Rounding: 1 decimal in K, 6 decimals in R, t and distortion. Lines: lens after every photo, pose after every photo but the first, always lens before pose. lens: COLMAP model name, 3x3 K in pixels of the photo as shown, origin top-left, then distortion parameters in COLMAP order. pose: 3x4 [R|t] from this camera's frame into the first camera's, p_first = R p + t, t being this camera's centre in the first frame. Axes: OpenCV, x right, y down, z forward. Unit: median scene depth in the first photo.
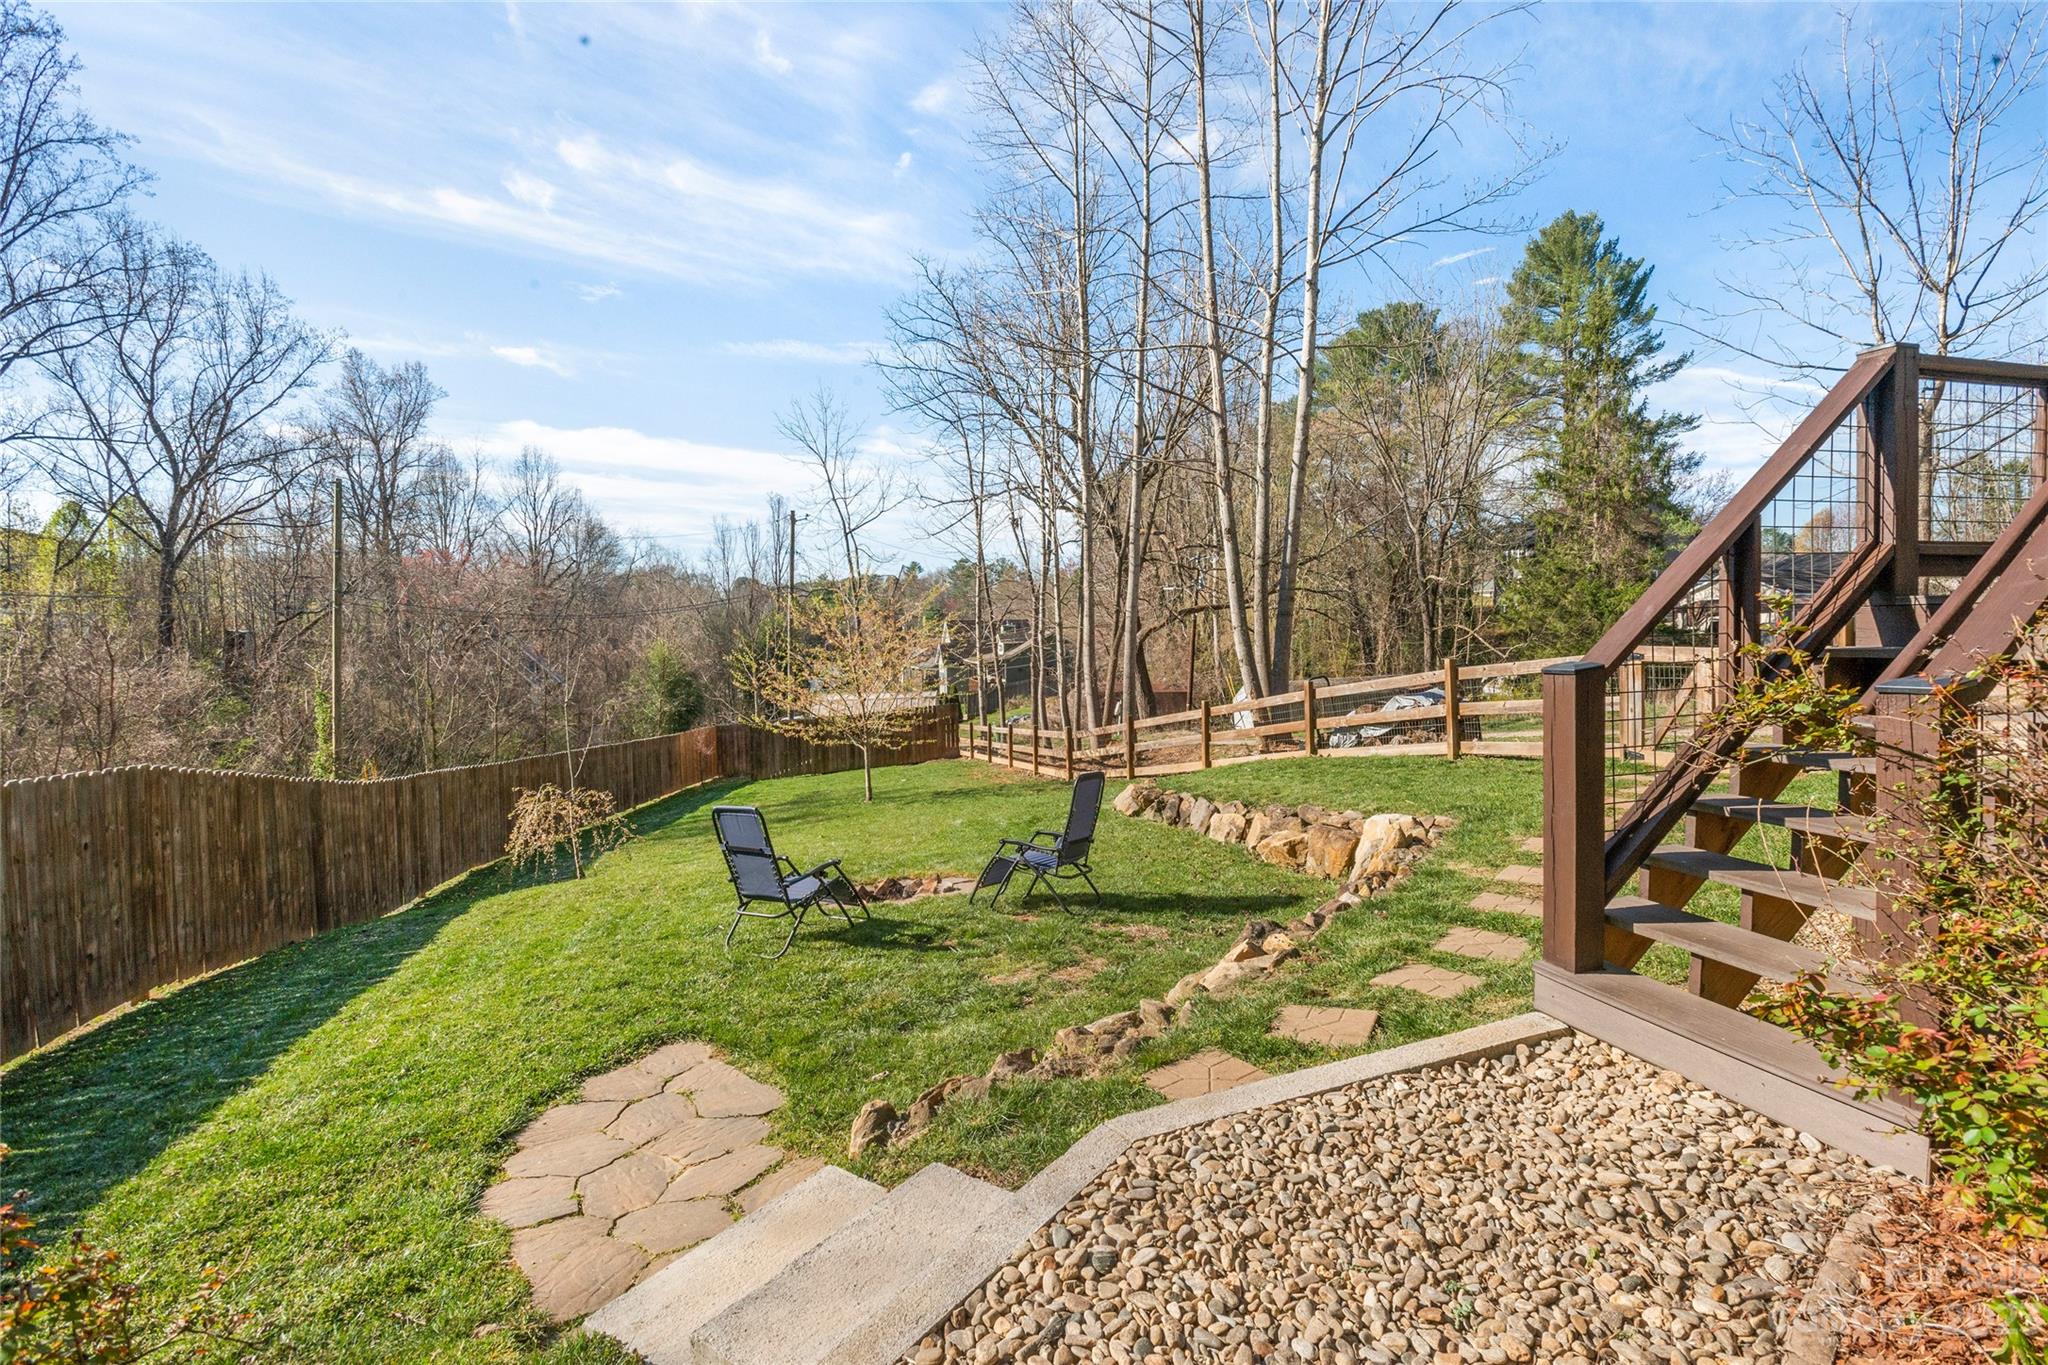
lens RADIAL K [[974.1, 0, 1026.0], [0, 974.1, 660.3], [0, 0, 1]] dist [0.025696, -0.008105]
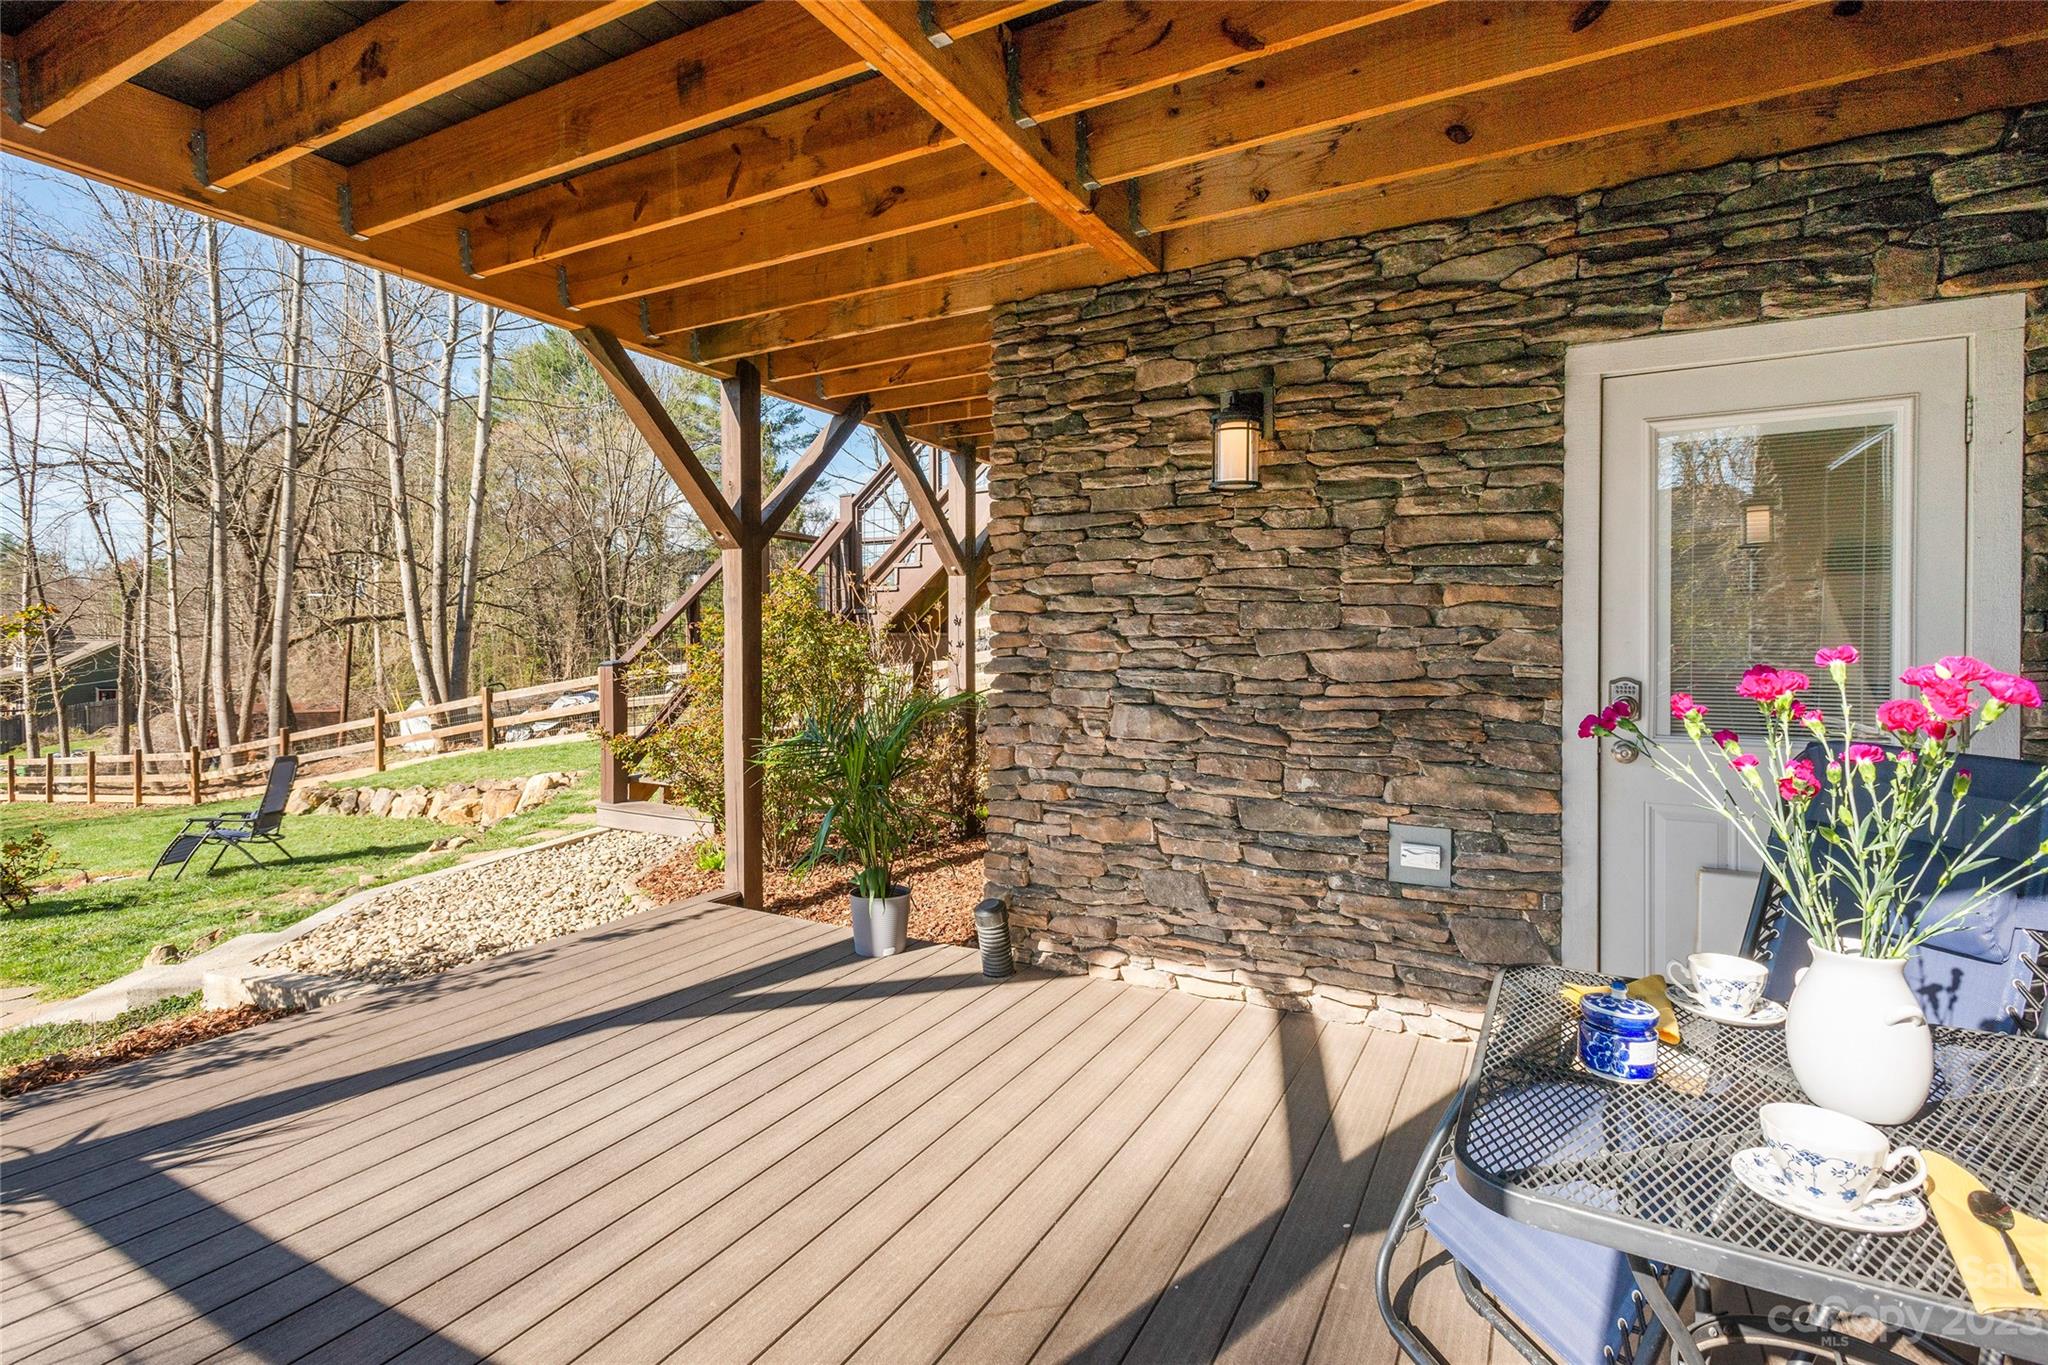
lens RADIAL K [[974.1, 0, 1026.0], [0, 974.1, 660.3], [0, 0, 1]] dist [0.025696, -0.008105]
pose [[0.710949, 0.004009, 0.703232, -0.074245], [0.007863, 0.999876, -0.013649, 0.009425], [-0.703199, 0.015233, 0.710830, -0.278686]]
